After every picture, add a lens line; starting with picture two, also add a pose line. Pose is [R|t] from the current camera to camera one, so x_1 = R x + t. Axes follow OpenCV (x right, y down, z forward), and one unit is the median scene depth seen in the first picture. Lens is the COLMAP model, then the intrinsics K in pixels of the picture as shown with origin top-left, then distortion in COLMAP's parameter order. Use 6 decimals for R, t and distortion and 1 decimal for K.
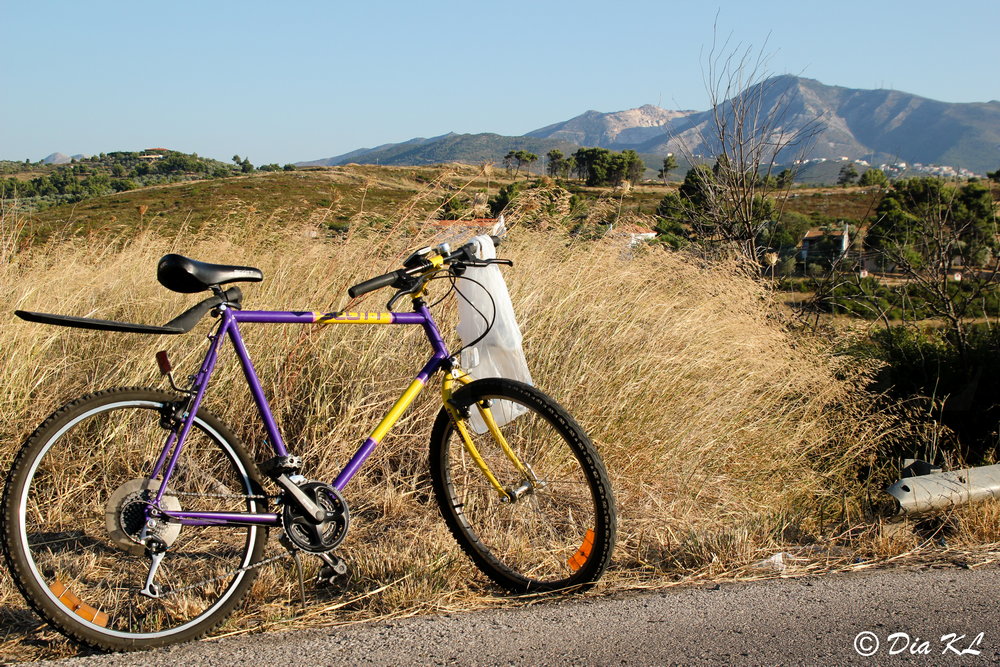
lens RADIAL K [[3374.2, 0, 500.2], [0, 3374.2, 331.9], [0, 0, 1]] dist [0.609490, 0.000000]
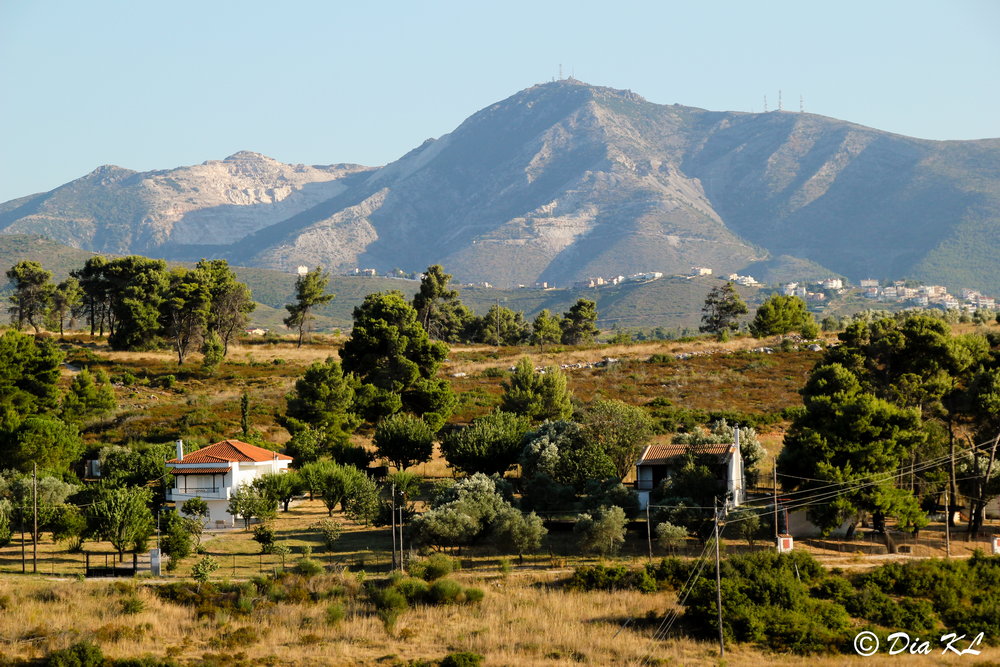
lens RADIAL K [[3374.2, 0, 499.6], [0, 3374.2, 336.6], [0, 0, 1]] dist [0.609490, 0.000000]
pose [[0.970102, -0.029320, 0.240921, -0.028835], [0.030922, 0.999518, -0.002869, -0.042281], [-0.240721, 0.010233, 0.970540, 0.586996]]
